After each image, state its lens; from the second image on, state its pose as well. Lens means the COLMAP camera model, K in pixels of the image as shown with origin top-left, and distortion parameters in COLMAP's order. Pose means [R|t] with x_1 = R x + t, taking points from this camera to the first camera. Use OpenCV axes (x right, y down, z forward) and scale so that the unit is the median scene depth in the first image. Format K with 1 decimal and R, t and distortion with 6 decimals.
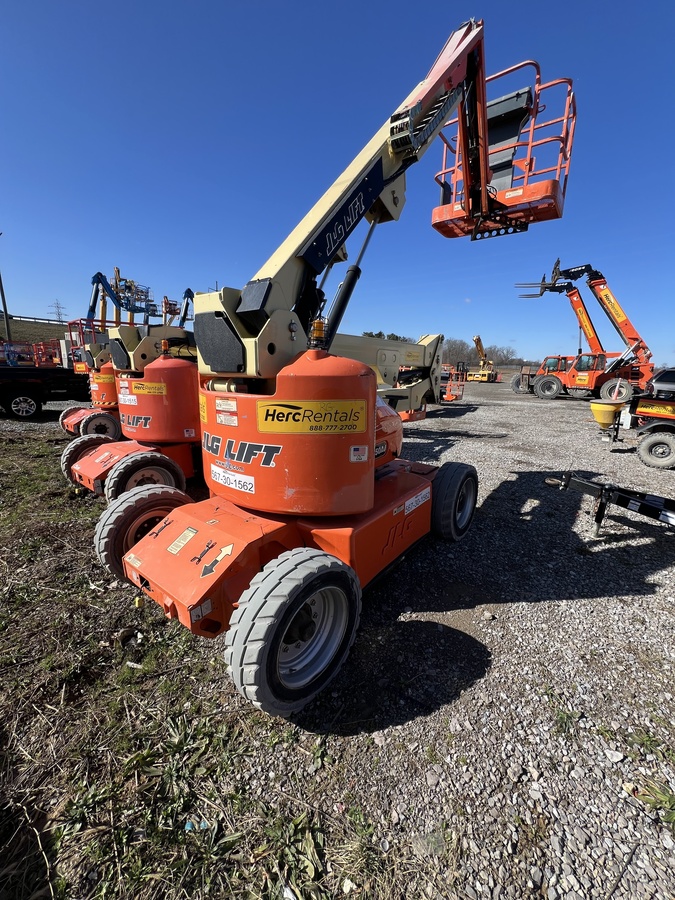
lens RADIAL K [[358.9, 0, 337.5], [0, 358.9, 450.0], [0, 0, 1]] dist [-0.001181, -0.000059]
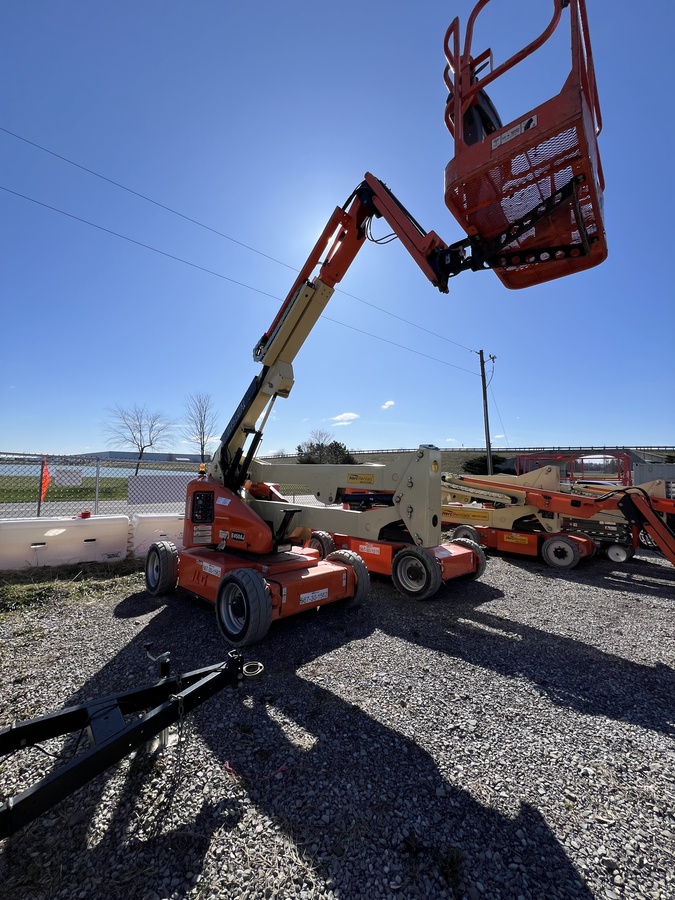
lens RADIAL K [[358.9, 0, 337.5], [0, 358.9, 450.0], [0, 0, 1]] dist [-0.001181, -0.000059]
pose [[-0.092284, -0.102368, -0.990457, 1.381158], [-0.270839, 0.959779, -0.073963, -0.299394], [0.958191, 0.261429, -0.116297, 1.240509]]
